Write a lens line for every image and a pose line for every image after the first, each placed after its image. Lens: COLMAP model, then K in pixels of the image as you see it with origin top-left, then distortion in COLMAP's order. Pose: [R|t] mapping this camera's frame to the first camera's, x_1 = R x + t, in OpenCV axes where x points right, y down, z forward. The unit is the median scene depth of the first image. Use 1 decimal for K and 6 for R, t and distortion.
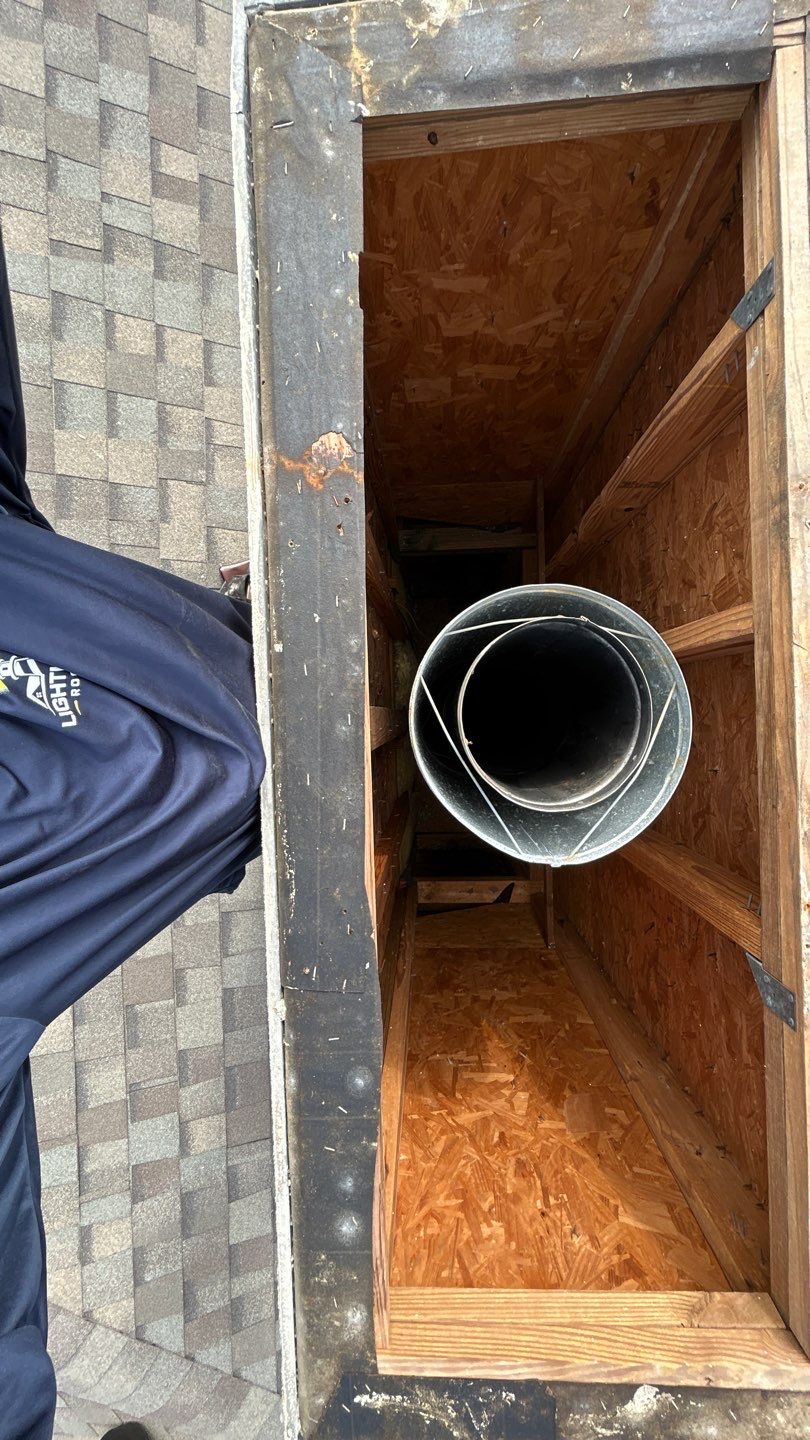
lens RADIAL K [[585.4, 0, 407.4], [0, 585.4, 720.4], [0, 0, 1]] dist [0.000191, 0.000720]
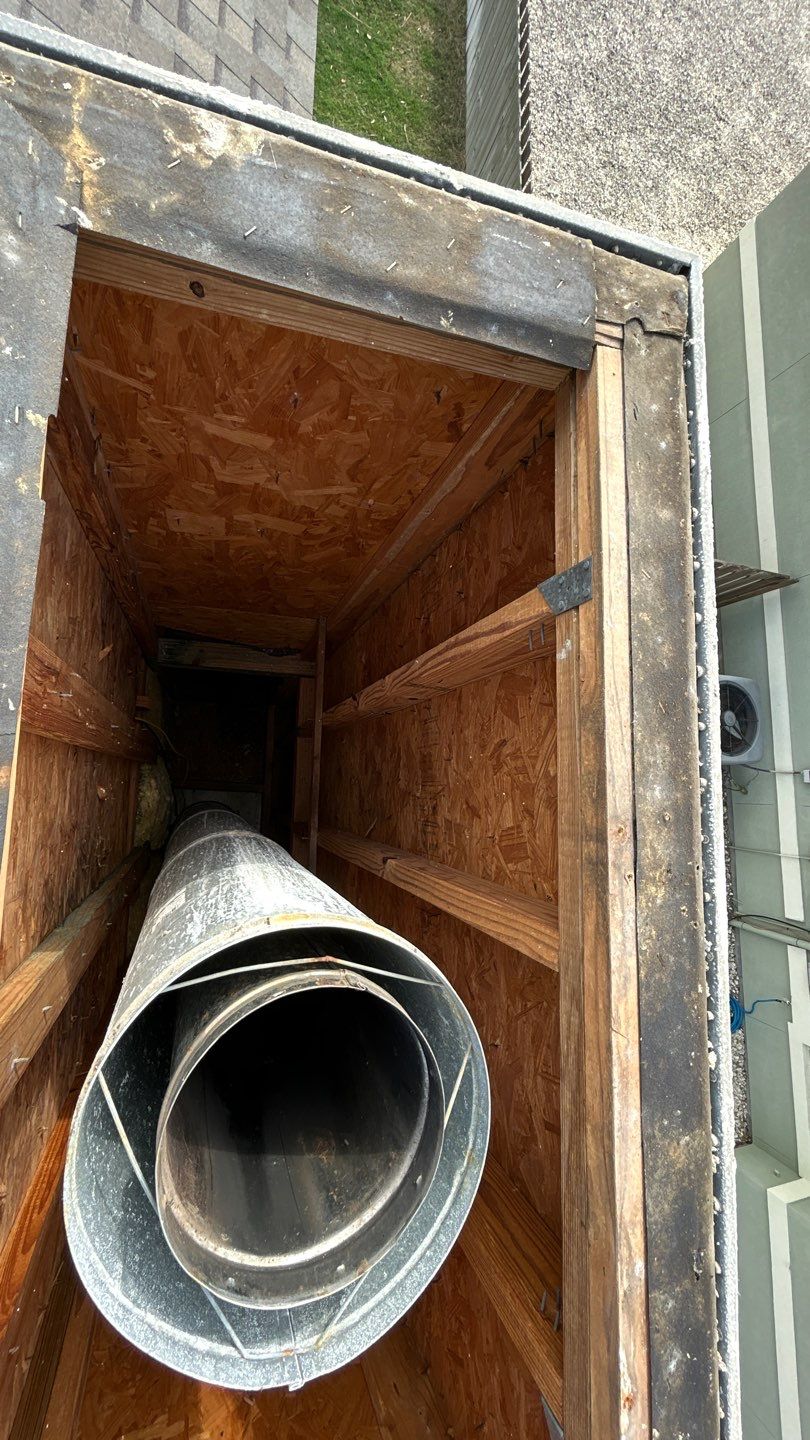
lens RADIAL K [[585.4, 0, 407.4], [0, 585.4, 720.4], [0, 0, 1]] dist [0.000191, 0.000720]
pose [[0.926166, 0.090077, 0.366199, 0.051278], [-0.044731, 0.990439, -0.130495, -0.295139], [-0.374453, 0.104480, 0.921341, 0.226540]]
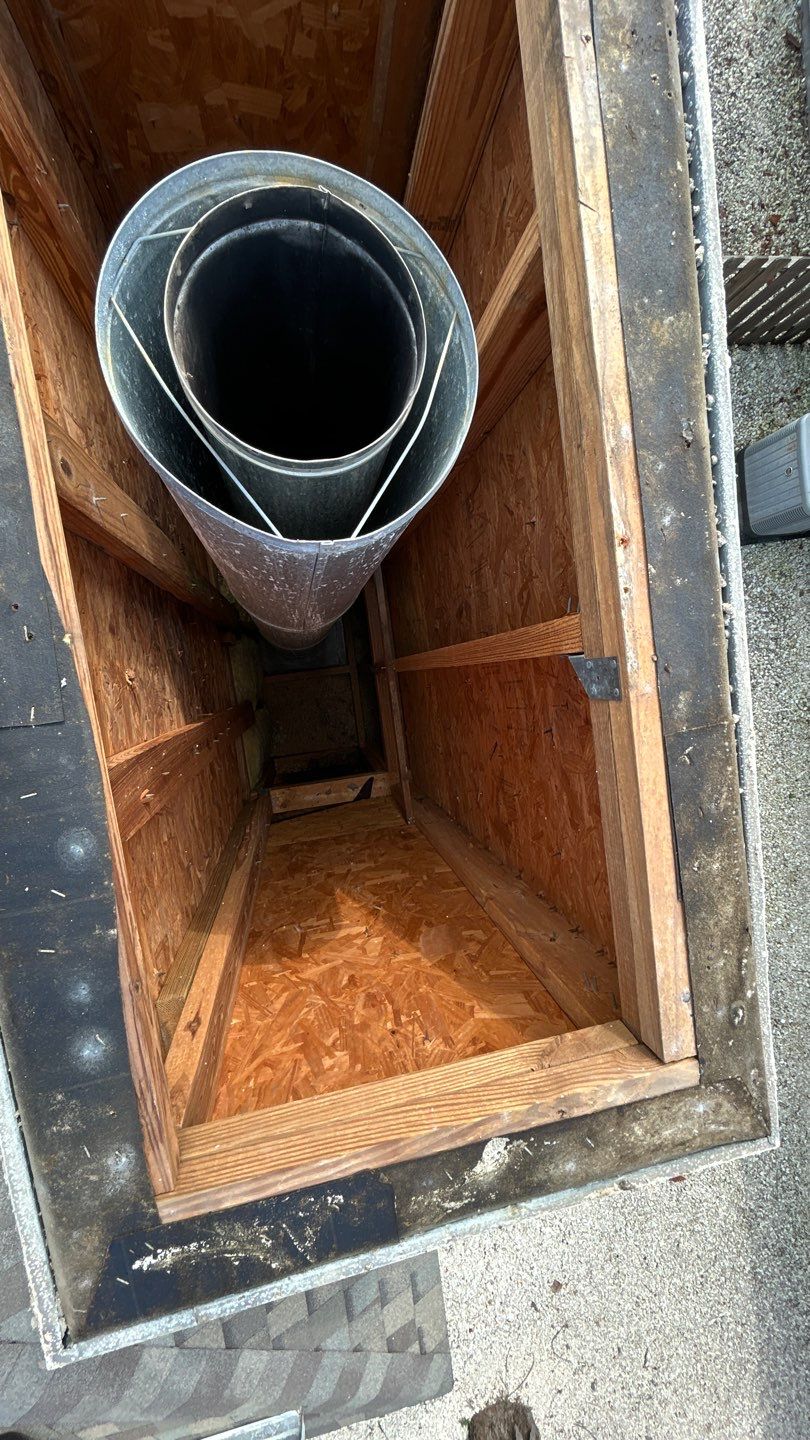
lens RADIAL K [[585.4, 0, 407.4], [0, 585.4, 720.4], [0, 0, 1]] dist [0.000191, 0.000720]
pose [[0.970578, -0.117322, 0.210271, 0.127152], [0.103930, 0.991851, 0.073683, 0.328889], [-0.217202, -0.049662, 0.974863, 0.168512]]
